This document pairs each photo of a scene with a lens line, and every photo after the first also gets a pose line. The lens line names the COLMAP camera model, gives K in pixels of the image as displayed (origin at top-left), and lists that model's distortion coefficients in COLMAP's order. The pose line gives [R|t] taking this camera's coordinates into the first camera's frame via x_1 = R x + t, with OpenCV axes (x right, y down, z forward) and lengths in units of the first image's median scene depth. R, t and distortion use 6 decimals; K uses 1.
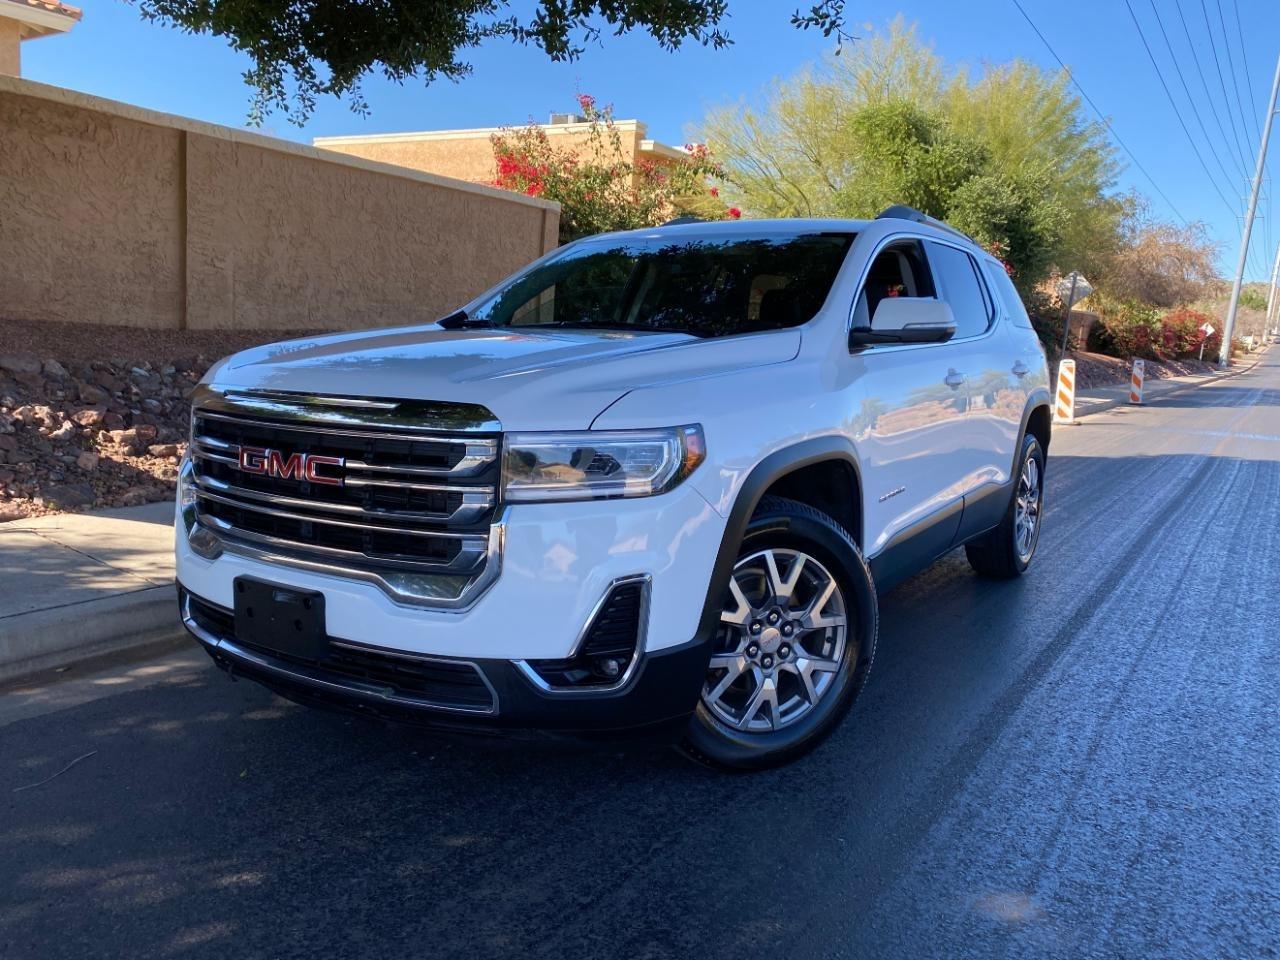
lens RADIAL K [[969.0, 0, 653.8], [0, 969.0, 495.4], [0, 0, 1]] dist [0.015446, -0.007344]
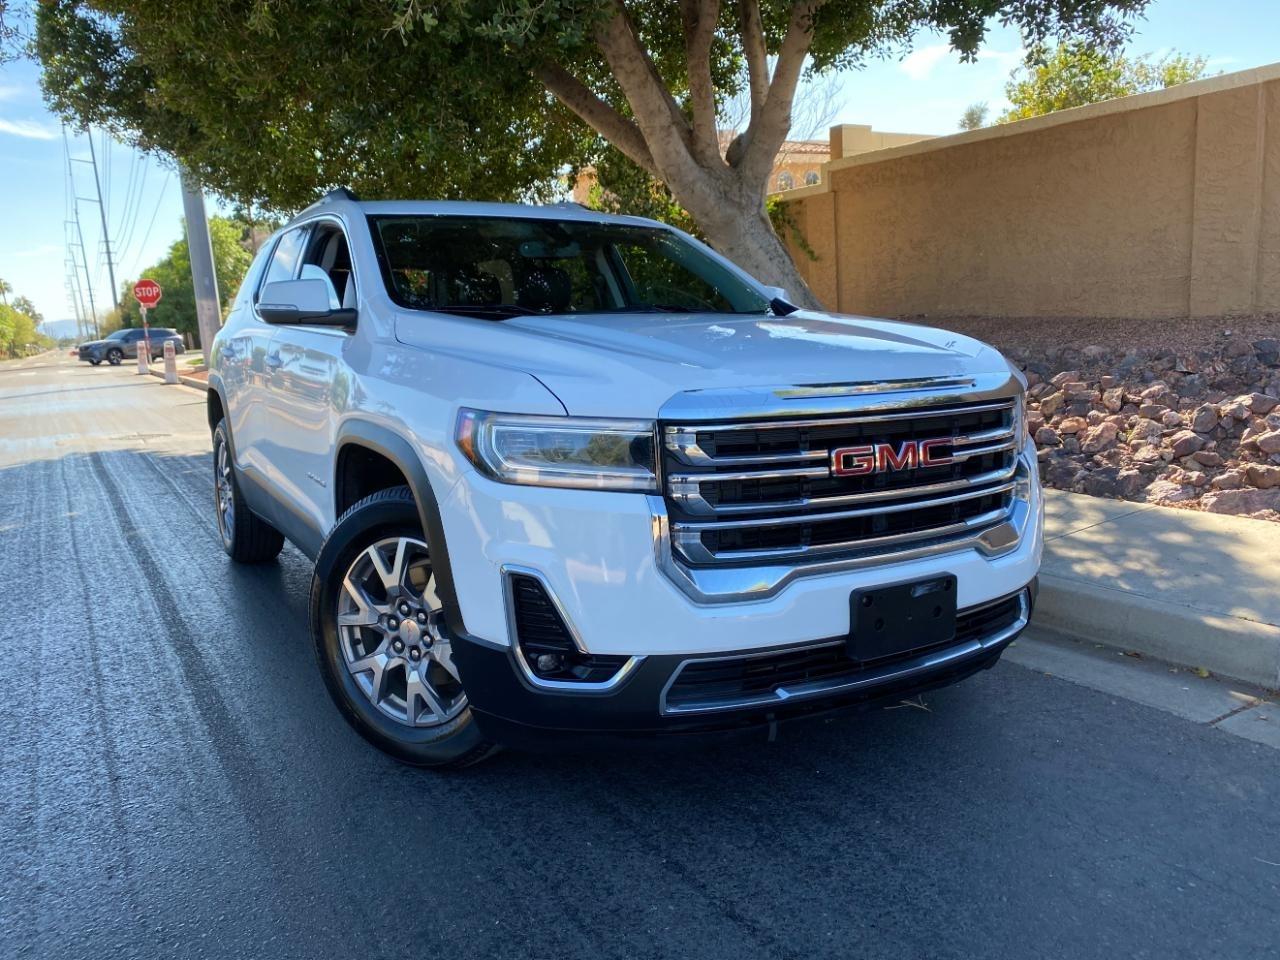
lens RADIAL K [[969.0, 0, 636.5], [0, 969.0, 482.6], [0, 0, 1]] dist [0.015446, -0.007344]
pose [[-0.437140, 0.117443, -0.891692, 0.671022], [-0.128371, 0.973140, 0.191103, -0.150624], [0.890185, 0.198006, -0.410322, 1.113255]]
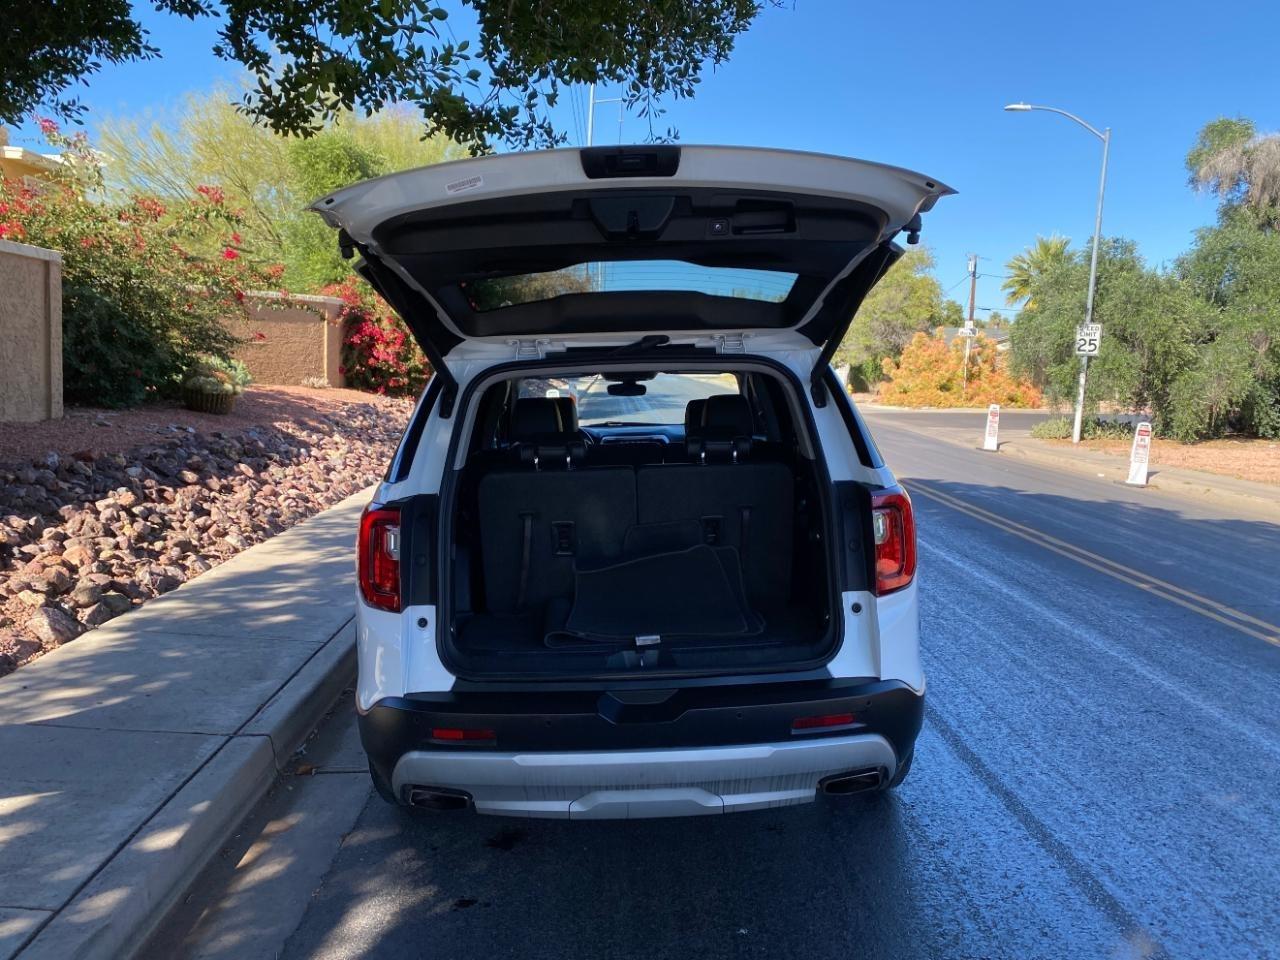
lens RADIAL K [[969.0, 0, 637.1], [0, 969.0, 481.1], [0, 0, 1]] dist [0.015446, -0.007344]
pose [[0.823907, -0.116822, 0.554554, -0.301521], [0.131417, 0.991234, 0.013565, -0.097429], [-0.551277, 0.061702, 0.832037, 0.098360]]
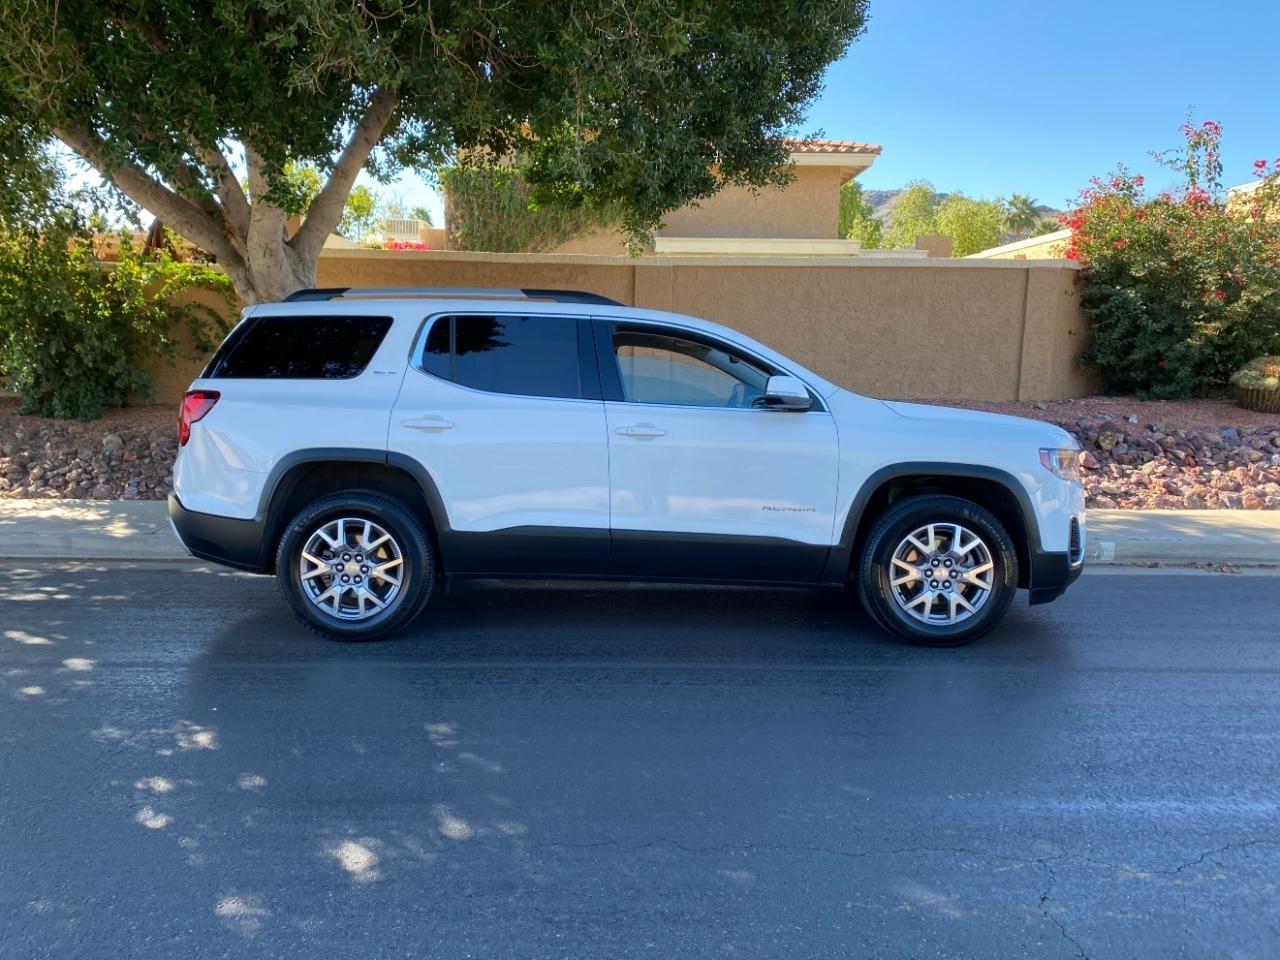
lens RADIAL K [[969.0, 0, 641.6], [0, 969.0, 474.7], [0, 0, 1]] dist [0.015446, -0.007344]
pose [[0.575325, 0.042557, -0.816817, 0.823624], [-0.113706, 0.993110, -0.028346, -0.026360], [0.809983, 0.109185, 0.576200, 0.234590]]
